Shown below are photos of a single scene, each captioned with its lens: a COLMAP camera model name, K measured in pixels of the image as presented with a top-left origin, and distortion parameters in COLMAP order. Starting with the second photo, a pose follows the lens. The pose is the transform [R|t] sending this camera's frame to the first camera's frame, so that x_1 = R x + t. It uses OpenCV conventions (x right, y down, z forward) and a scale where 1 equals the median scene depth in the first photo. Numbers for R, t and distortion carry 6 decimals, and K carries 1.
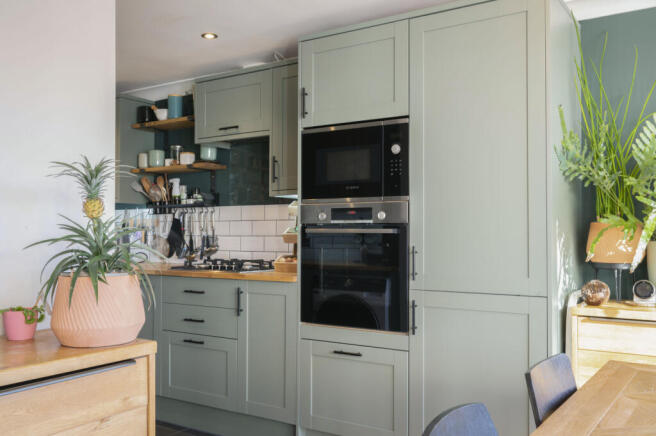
lens RADIAL K [[608.8, 0, 328.3], [0, 608.8, 220.2], [0, 0, 1]] dist [-0.006385, 0.000000]
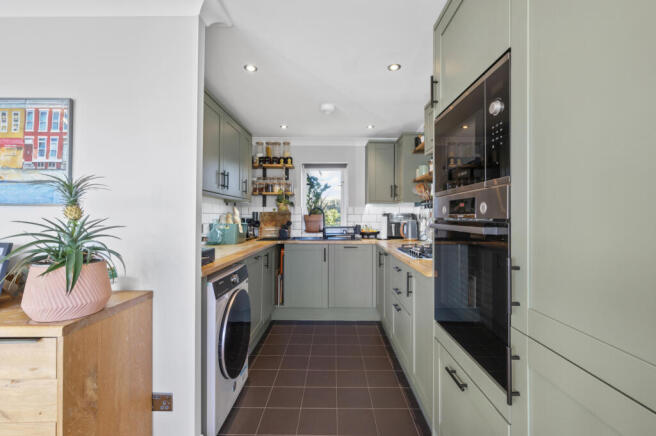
lens RADIAL K [[295.9, 0, 328.6], [0, 295.9, 215.4], [0, 0, 1]] dist [0.003957, 0.000802]
pose [[0.554306, -0.009194, -0.832262, 0.280408], [0.015654, 0.999877, -0.000620, -0.001481], [0.832166, -0.012685, 0.554382, 0.667781]]
